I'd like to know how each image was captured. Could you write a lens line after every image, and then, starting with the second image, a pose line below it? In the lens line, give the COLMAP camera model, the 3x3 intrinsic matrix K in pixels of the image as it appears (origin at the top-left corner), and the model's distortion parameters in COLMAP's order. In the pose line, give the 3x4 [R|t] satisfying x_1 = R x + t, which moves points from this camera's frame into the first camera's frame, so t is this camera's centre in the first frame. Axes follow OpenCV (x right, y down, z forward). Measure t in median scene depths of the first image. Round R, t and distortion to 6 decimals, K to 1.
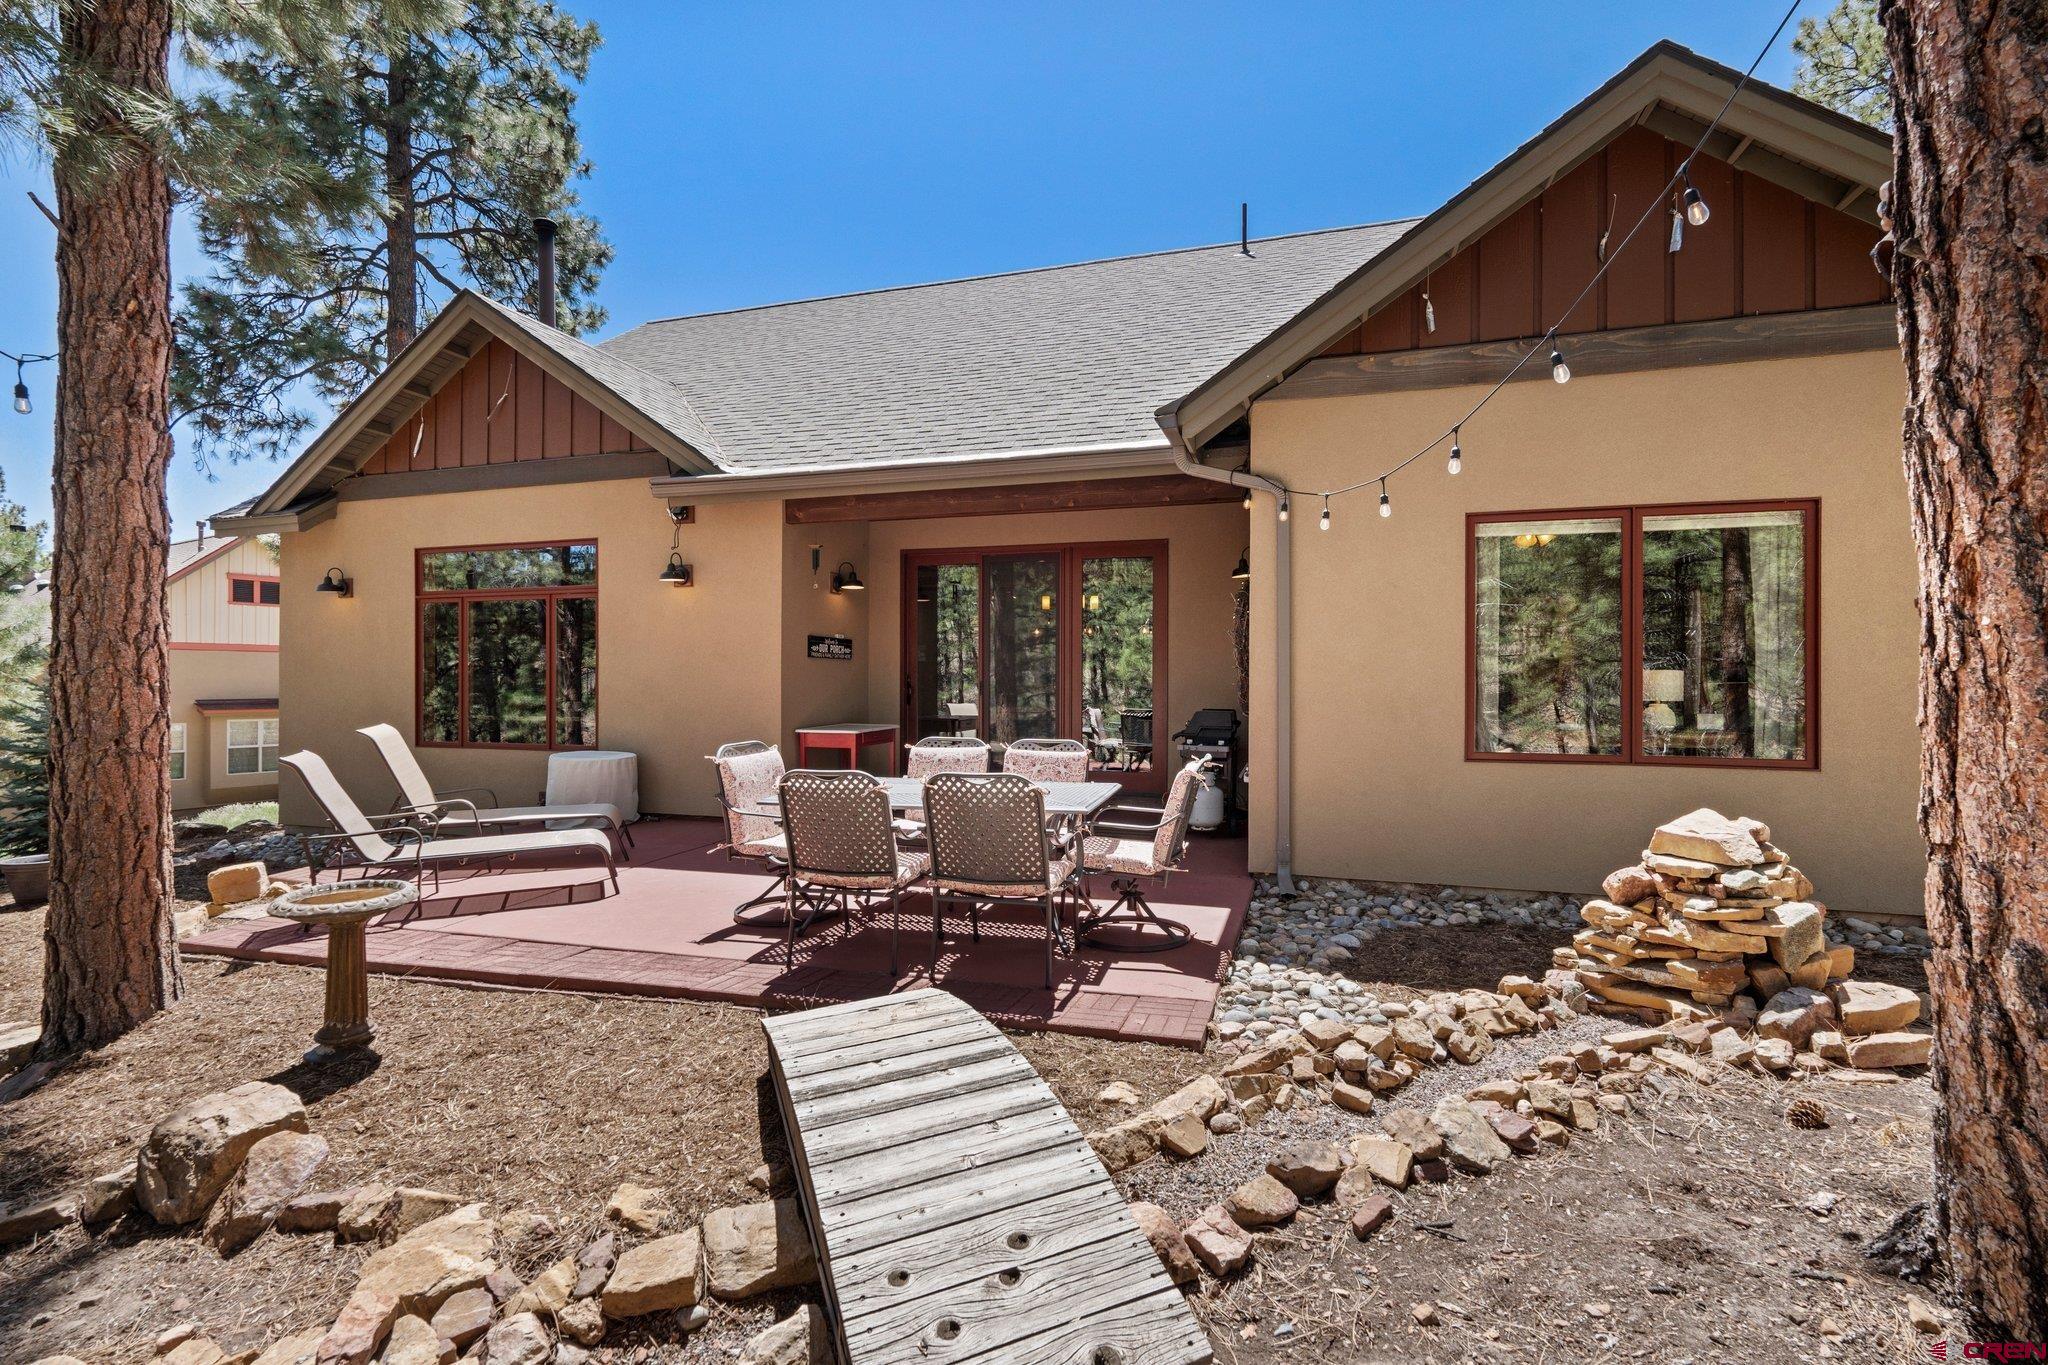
lens RADIAL K [[939.3, 0, 1030.2], [0, 939.3, 681.7], [0, 0, 1]] dist [-0.000762, -0.000826]
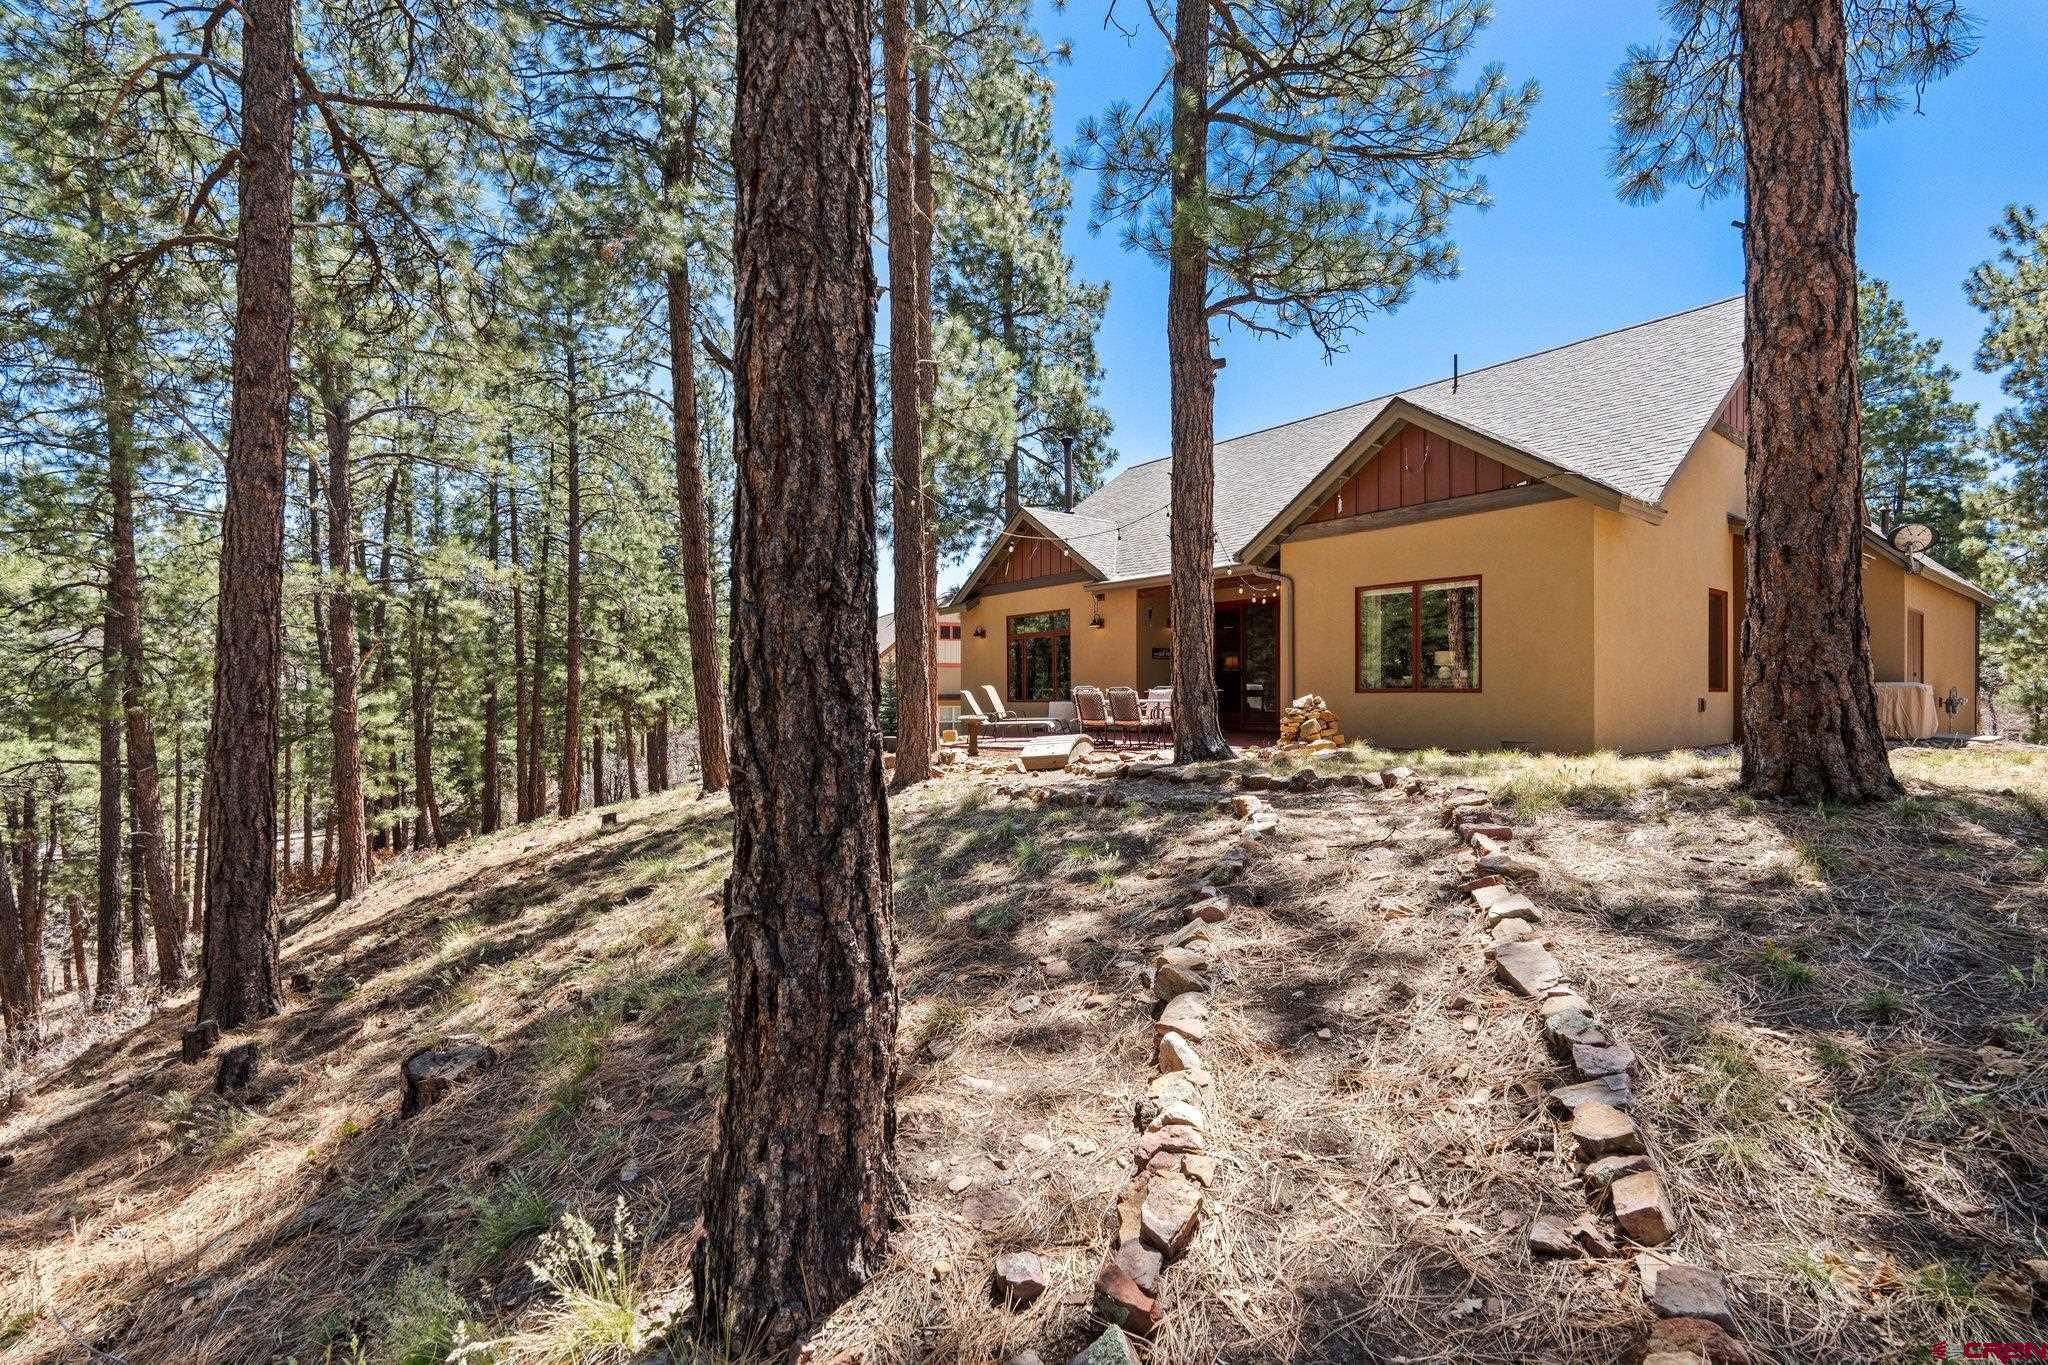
lens RADIAL K [[906.7, 0, 1022.1], [0, 906.7, 689.3], [0, 0, 1]] dist [-0.003419, 0.000088]
pose [[0.820603, -0.007678, -0.571447, 0.756252], [0.005080, 0.999968, -0.006142, 0.060515], [0.571476, 0.002137, 0.820616, -0.941313]]
